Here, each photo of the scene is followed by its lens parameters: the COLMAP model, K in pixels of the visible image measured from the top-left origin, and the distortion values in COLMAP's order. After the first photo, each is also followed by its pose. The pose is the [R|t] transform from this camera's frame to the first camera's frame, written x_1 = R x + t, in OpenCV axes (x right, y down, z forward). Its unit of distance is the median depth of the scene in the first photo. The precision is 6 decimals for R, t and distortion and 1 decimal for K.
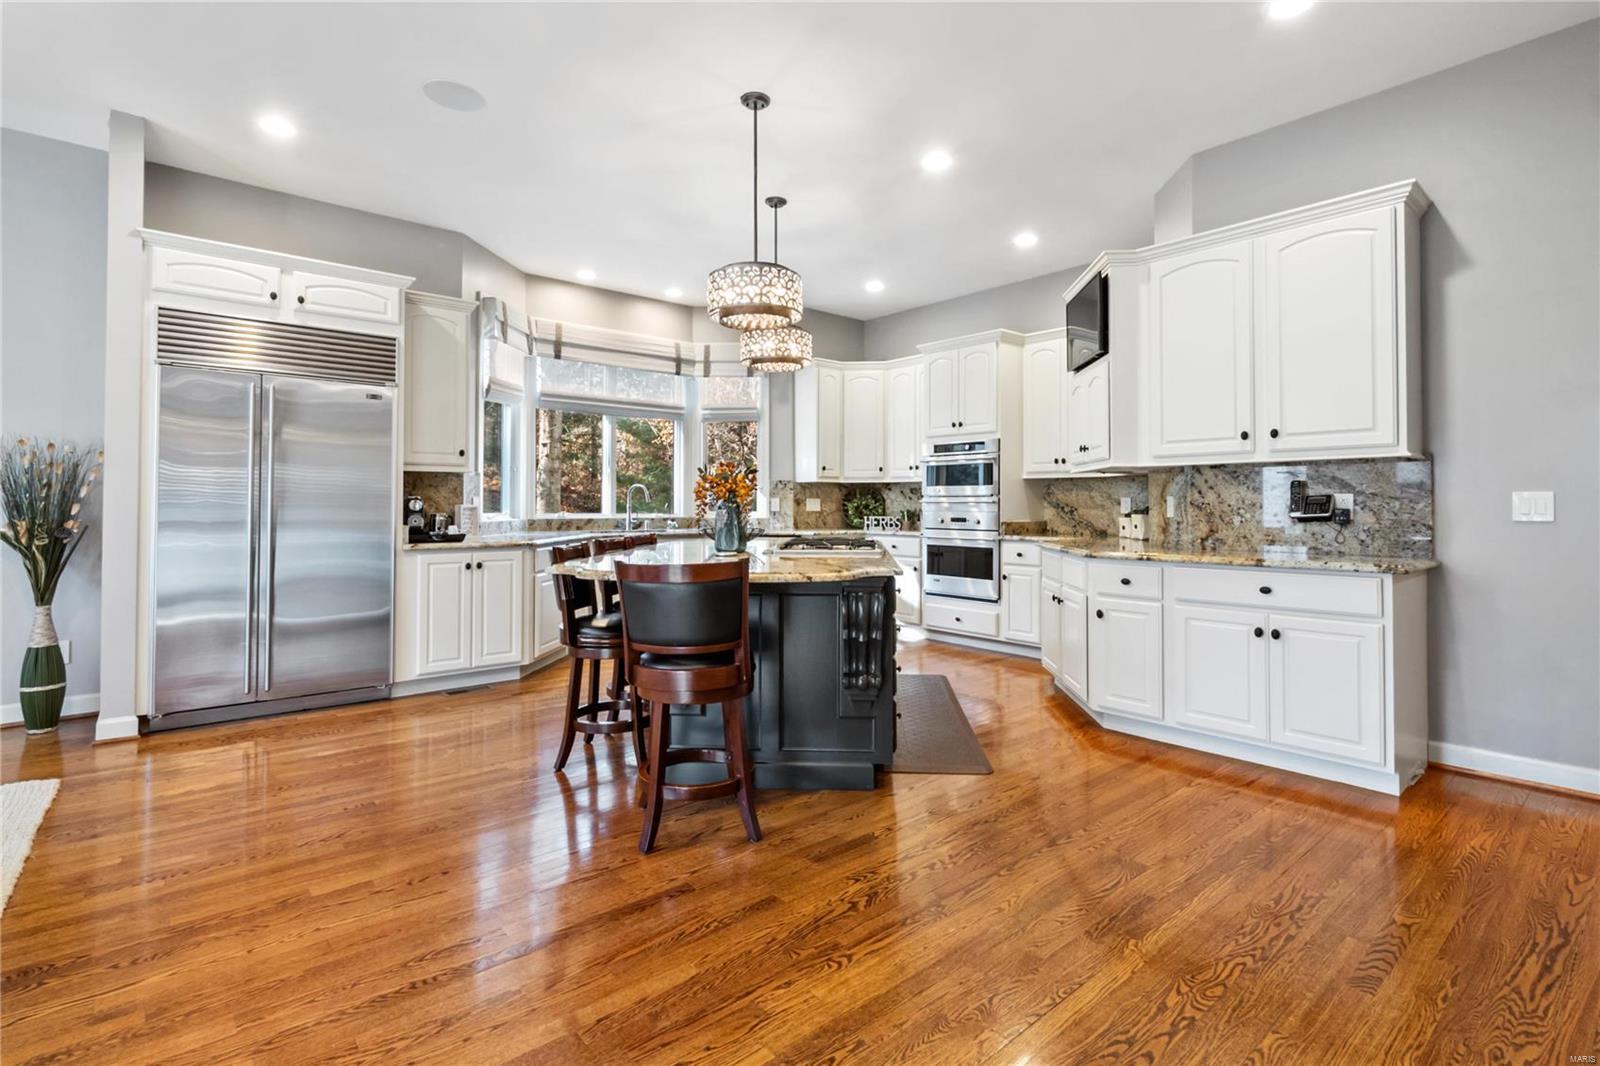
lens RADIAL K [[742.5, 0, 811.4], [0, 742.5, 488.8], [0, 0, 1]] dist [-0.005188, 0.001117]
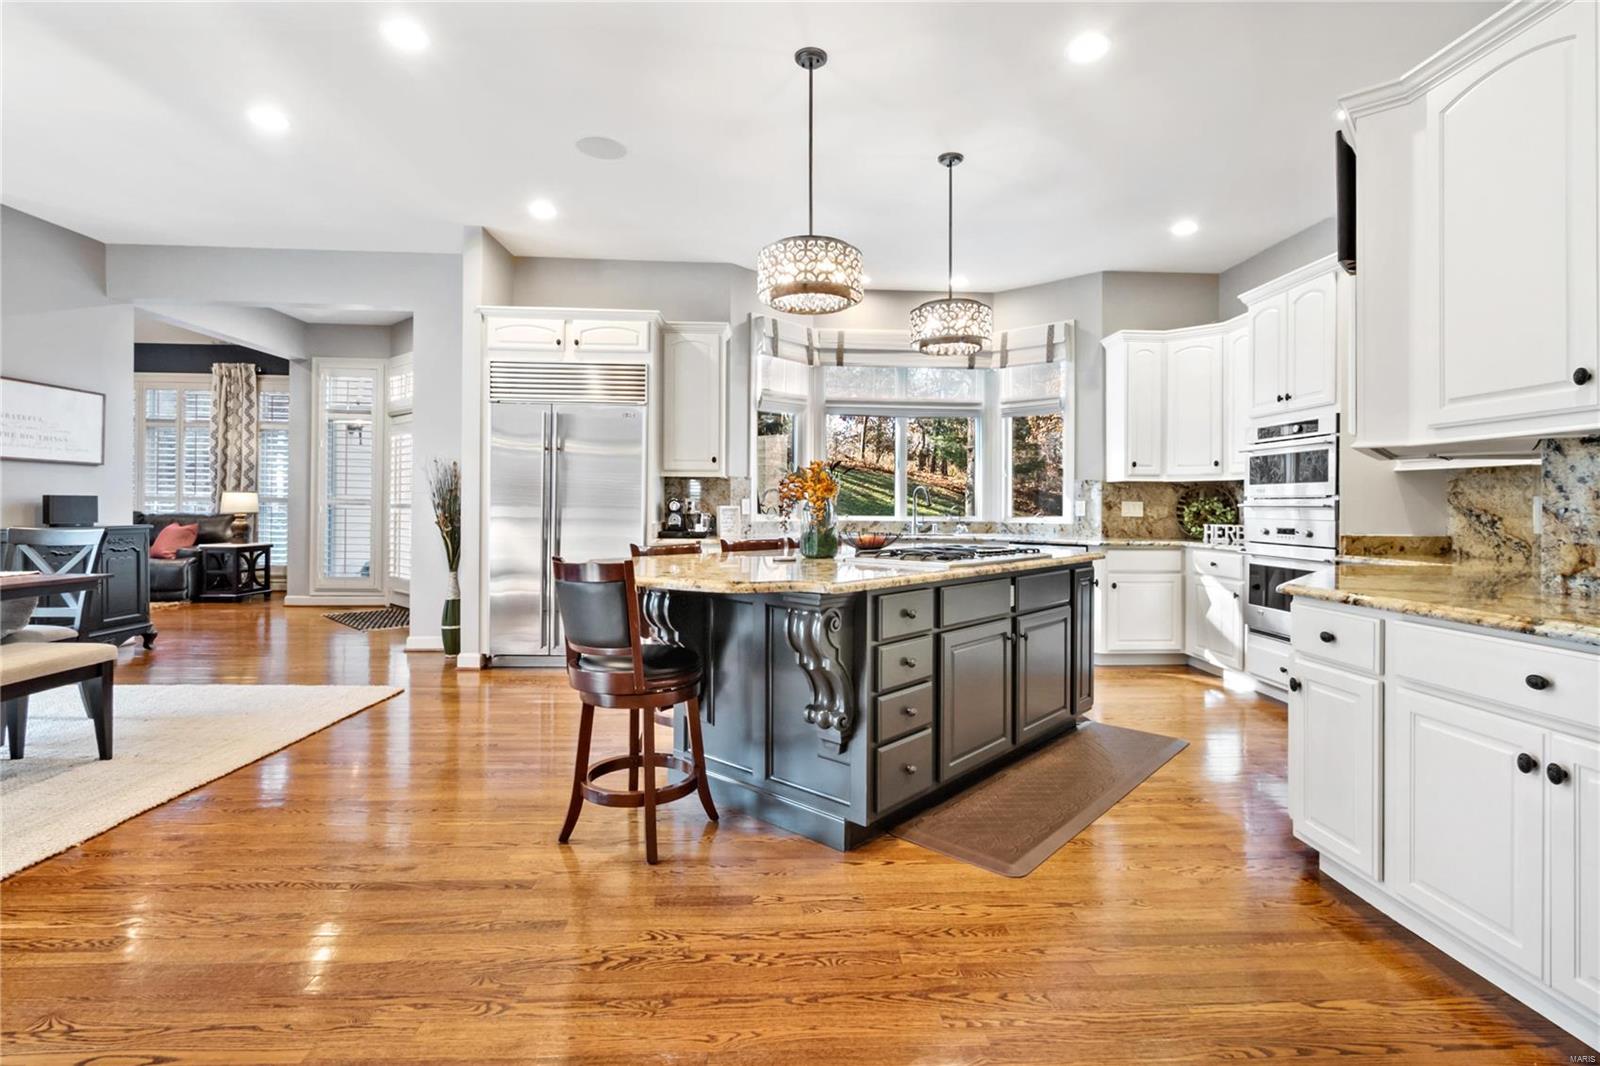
lens RADIAL K [[742.5, 0, 828.7], [0, 742.5, 502.8], [0, 0, 1]] dist [-0.005188, 0.001117]
pose [[0.797538, 0.002810, -0.603263, 0.359857], [0.005154, 0.999921, 0.011471, 0.005272], [0.603247, -0.012257, 0.797460, 0.212713]]
